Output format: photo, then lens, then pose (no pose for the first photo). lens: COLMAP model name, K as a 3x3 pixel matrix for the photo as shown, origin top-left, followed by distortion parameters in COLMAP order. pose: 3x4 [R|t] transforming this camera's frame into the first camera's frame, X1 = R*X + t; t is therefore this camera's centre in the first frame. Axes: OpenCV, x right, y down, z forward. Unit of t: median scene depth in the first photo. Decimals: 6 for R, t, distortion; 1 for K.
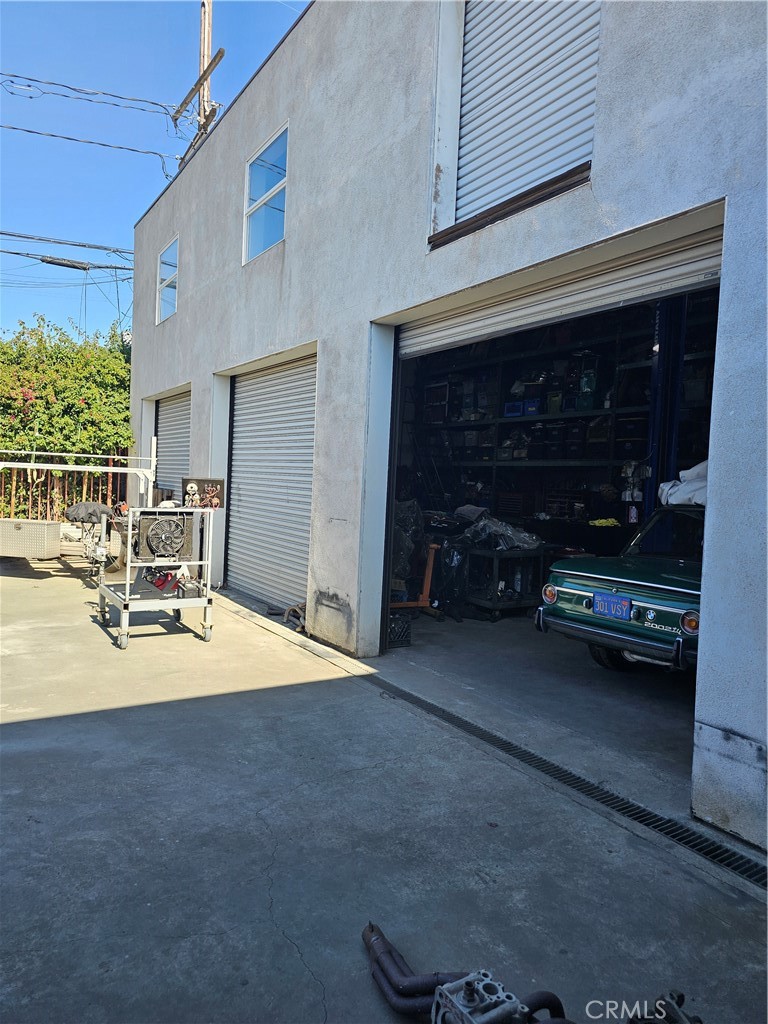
lens RADIAL K [[693.6, 0, 384.6], [0, 693.6, 505.0], [0, 0, 1]] dist [0.017282, -0.003078]
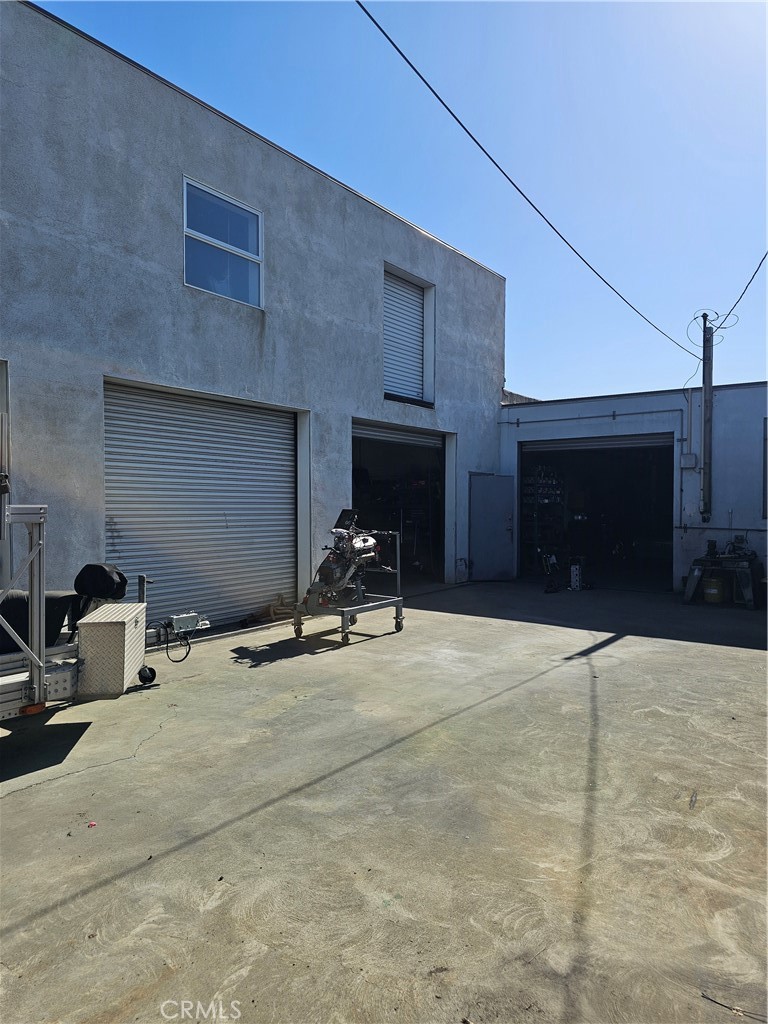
lens RADIAL K [[681.3, 0, 384.0], [0, 681.3, 512.0], [0, 0, 1]] dist [0.075827, -0.070694]
pose [[-0.361837, -0.052404, 0.930767, -0.774810], [0.014952, 0.997964, 0.062000, -0.057284], [-0.932122, 0.036351, -0.360317, 0.710964]]
